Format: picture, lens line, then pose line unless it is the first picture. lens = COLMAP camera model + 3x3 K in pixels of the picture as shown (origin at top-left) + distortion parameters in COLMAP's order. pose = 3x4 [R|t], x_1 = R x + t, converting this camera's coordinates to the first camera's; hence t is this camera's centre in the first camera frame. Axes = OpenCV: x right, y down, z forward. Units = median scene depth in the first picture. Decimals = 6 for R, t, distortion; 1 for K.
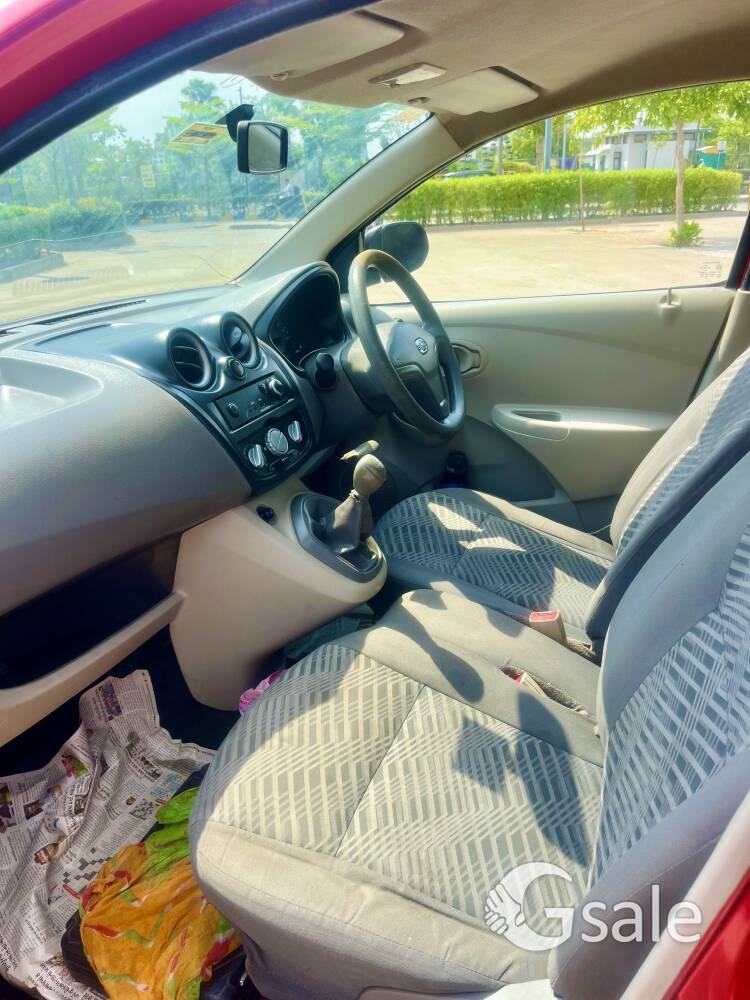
lens RADIAL K [[811.9, 0, 375.0], [0, 811.9, 500.0], [0, 0, 1]] dist [0.010772, -0.000860]
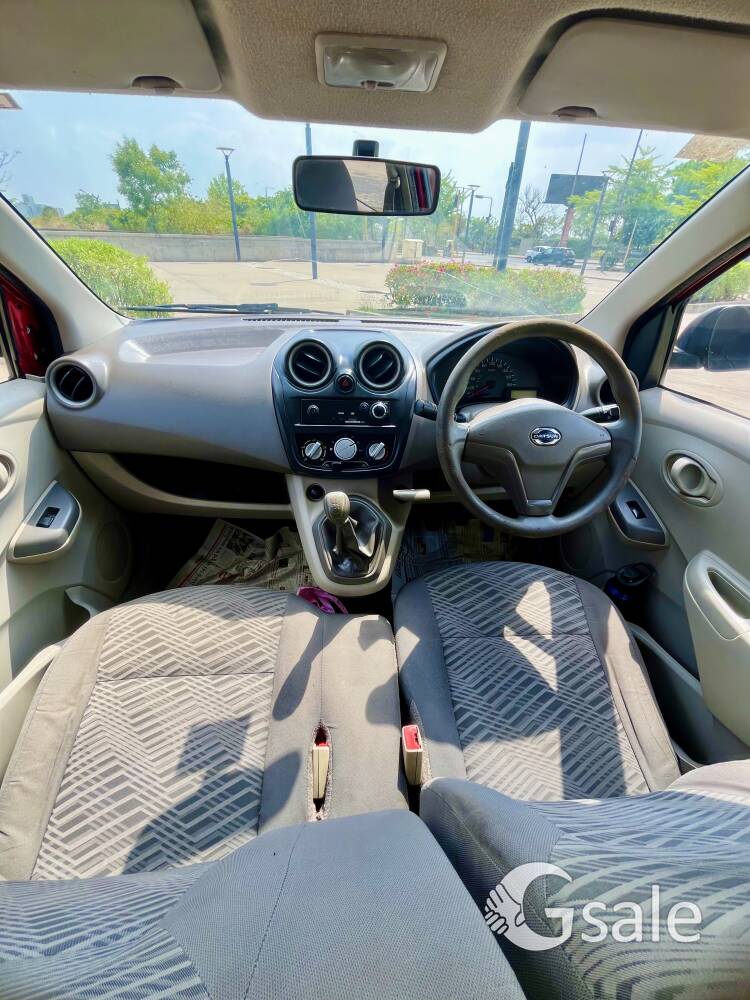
lens RADIAL K [[416.5, 0, 375.0], [0, 416.5, 500.0], [0, 0, 1]] dist [-0.008537, -0.000090]
pose [[0.413627, 0.528271, -0.741513, 0.464391], [-0.389497, 0.838831, 0.380336, -0.296903], [0.822925, 0.131500, 0.552723, 0.761712]]
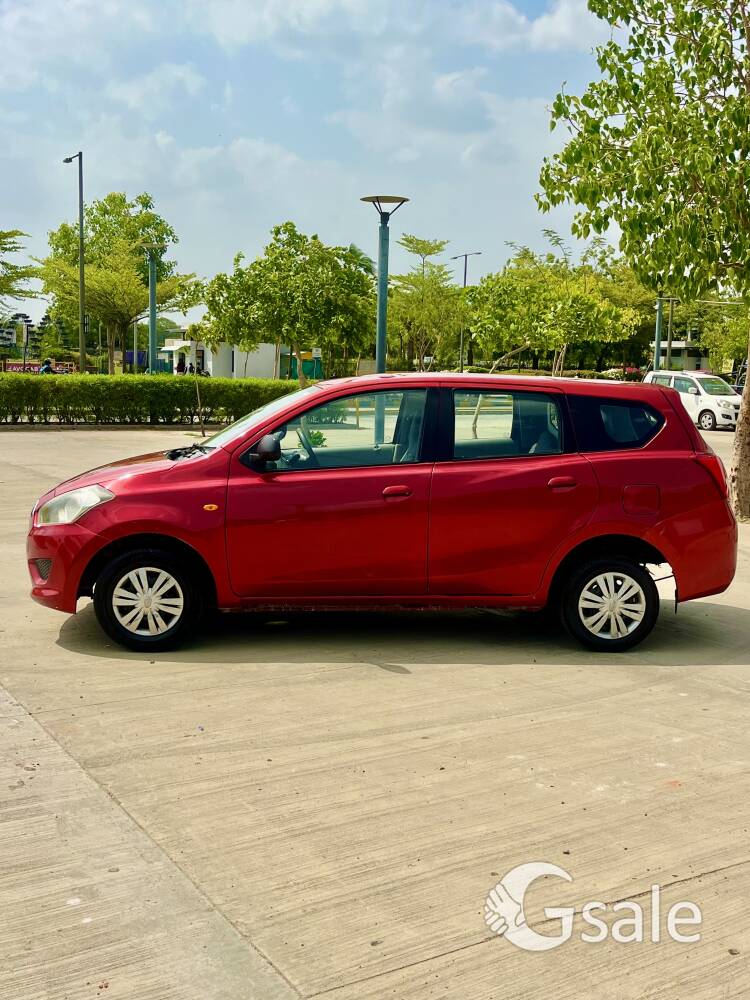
lens RADIAL K [[1113.5, 0, 375.0], [0, 1113.5, 500.0], [0, 0, 1]] dist [0.034018, -0.012035]
pose [[0.907525, 0.015253, 0.419721, -0.119068], [0.095103, 0.965920, -0.240735, 0.081102], [-0.409089, 0.258390, 0.875146, -0.221240]]
